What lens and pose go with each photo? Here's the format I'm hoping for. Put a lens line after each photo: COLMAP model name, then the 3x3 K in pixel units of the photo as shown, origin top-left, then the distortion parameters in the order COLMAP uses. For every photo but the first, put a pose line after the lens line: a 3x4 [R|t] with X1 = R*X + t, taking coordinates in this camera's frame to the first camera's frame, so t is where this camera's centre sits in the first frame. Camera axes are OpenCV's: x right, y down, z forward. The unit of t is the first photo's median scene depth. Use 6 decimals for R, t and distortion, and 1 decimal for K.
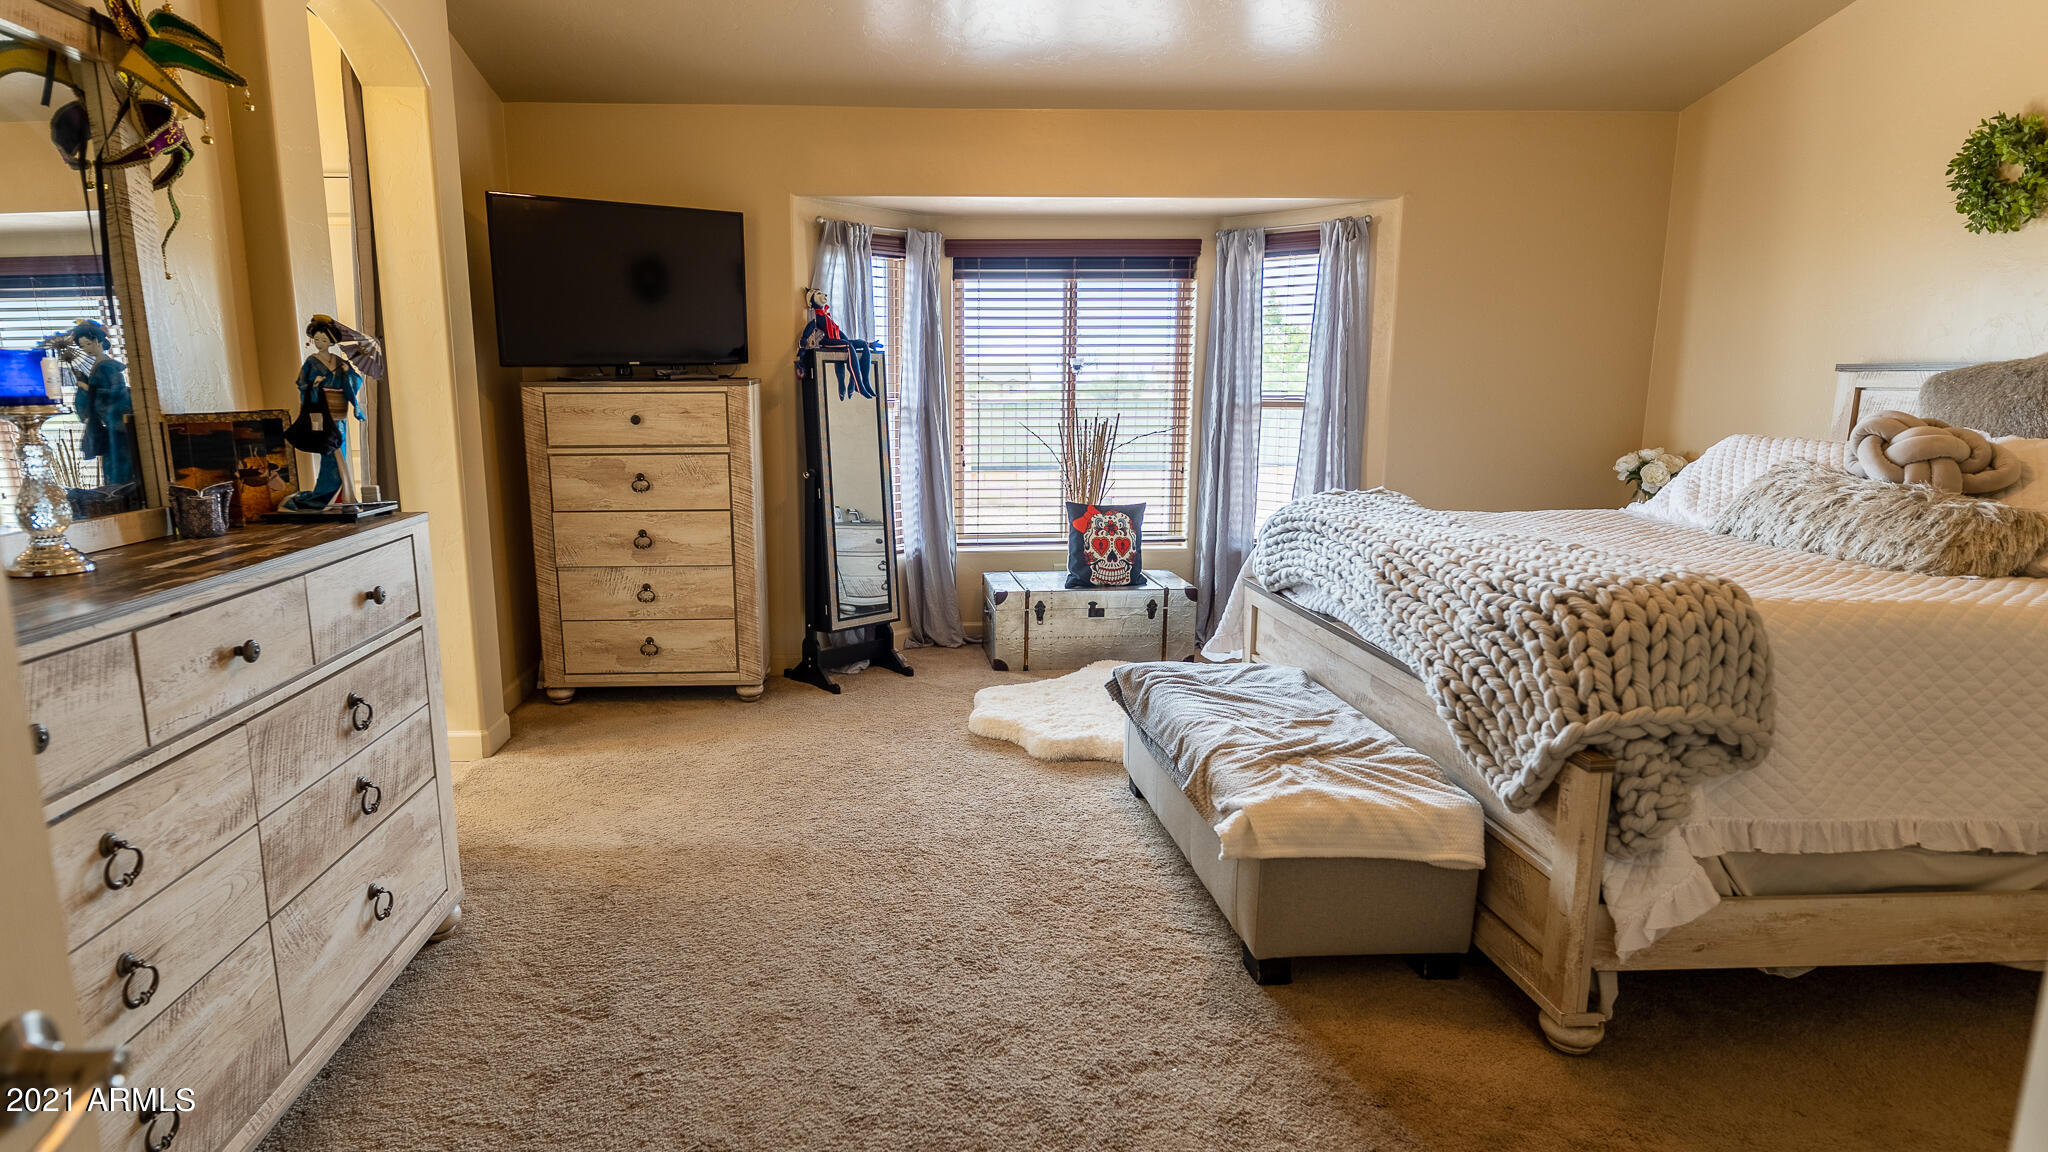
lens RADIAL K [[1104.9, 0, 931.6], [0, 1104.9, 589.8], [0, 0, 1]] dist [-0.001207, -0.000334]
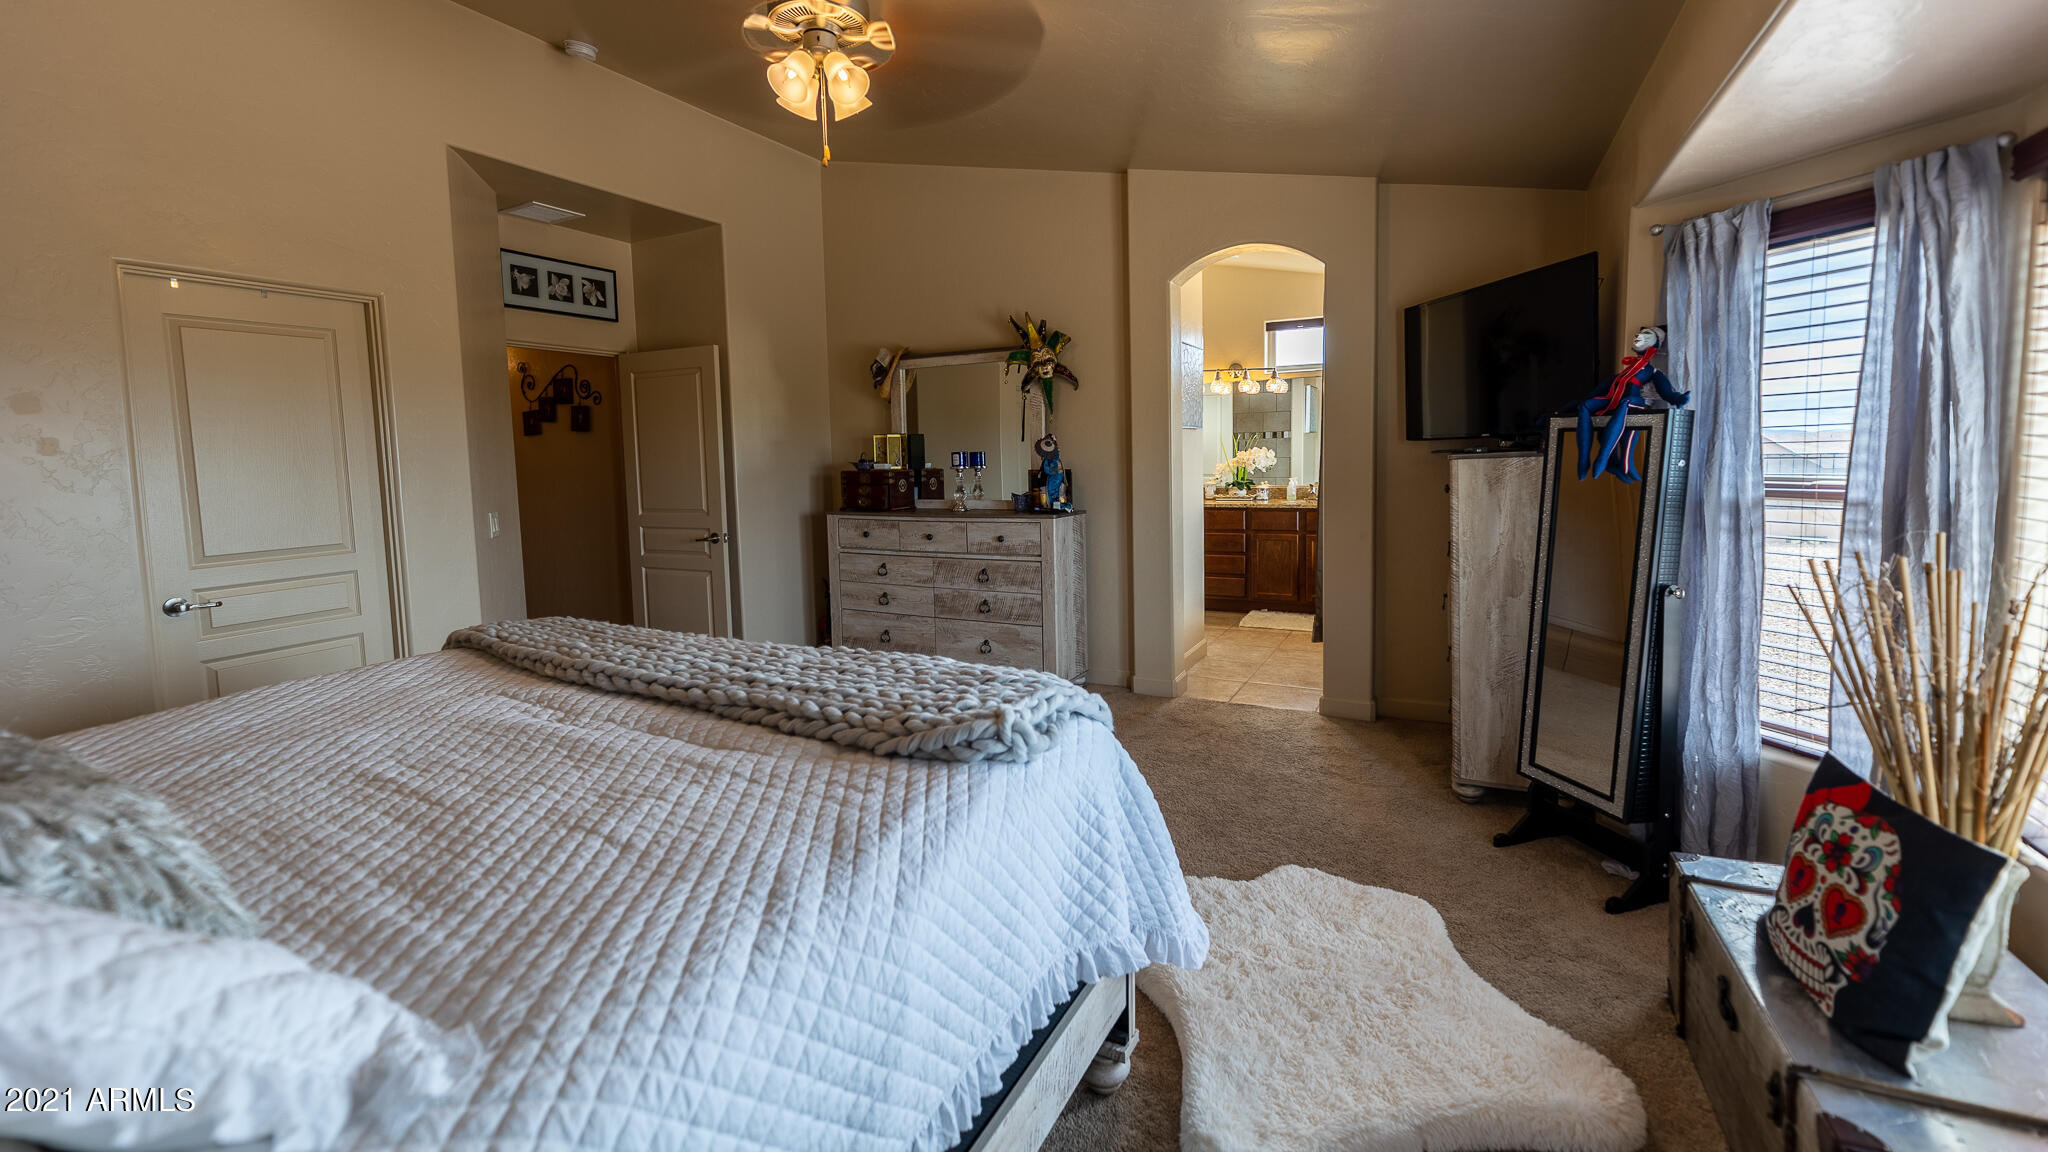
lens RADIAL K [[849.2, 0, 1029.4], [0, 849.2, 457.9], [0, 0, 1]] dist [-0.001567, -0.000446]
pose [[-0.498491, 0.026239, -0.866498, 0.616030], [-0.133028, 0.985388, 0.106370, -0.205388], [0.856628, 0.168293, -0.487716, 0.992541]]
